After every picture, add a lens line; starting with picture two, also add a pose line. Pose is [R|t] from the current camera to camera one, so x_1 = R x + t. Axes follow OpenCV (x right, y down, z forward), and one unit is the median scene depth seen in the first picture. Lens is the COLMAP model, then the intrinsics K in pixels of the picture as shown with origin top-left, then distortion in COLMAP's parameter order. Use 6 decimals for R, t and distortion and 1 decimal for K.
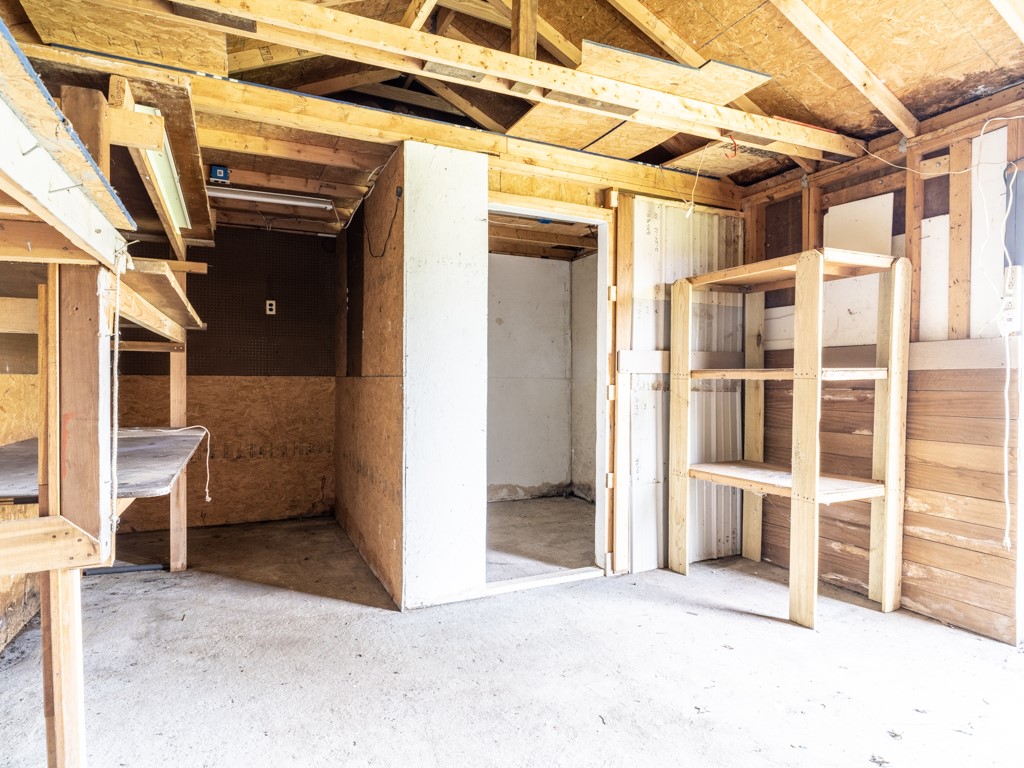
lens RADIAL K [[601.3, 0, 506.0], [0, 601.3, 384.3], [0, 0, 1]] dist [0.001339, 0.000282]
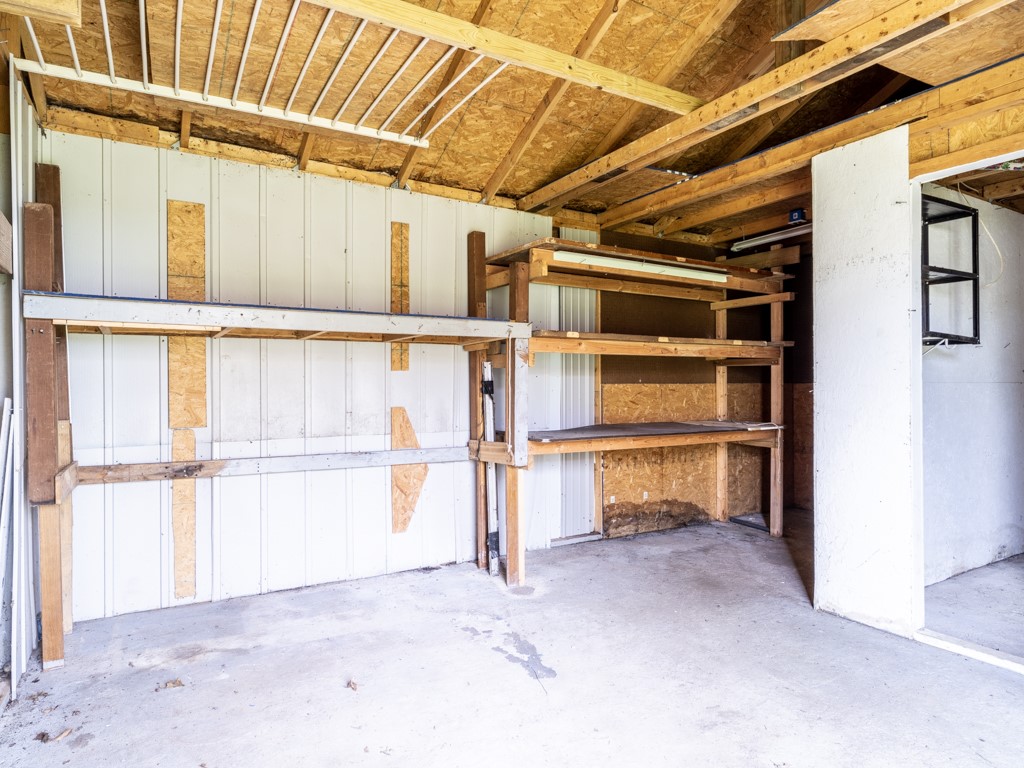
lens RADIAL K [[601.3, 0, 506.0], [0, 601.3, 384.3], [0, 0, 1]] dist [0.001339, 0.000282]
pose [[0.102570, -0.008255, -0.994691, 0.841773], [-0.003950, 0.999954, -0.008706, 0.000991], [0.994718, 0.004822, 0.102533, 0.375496]]
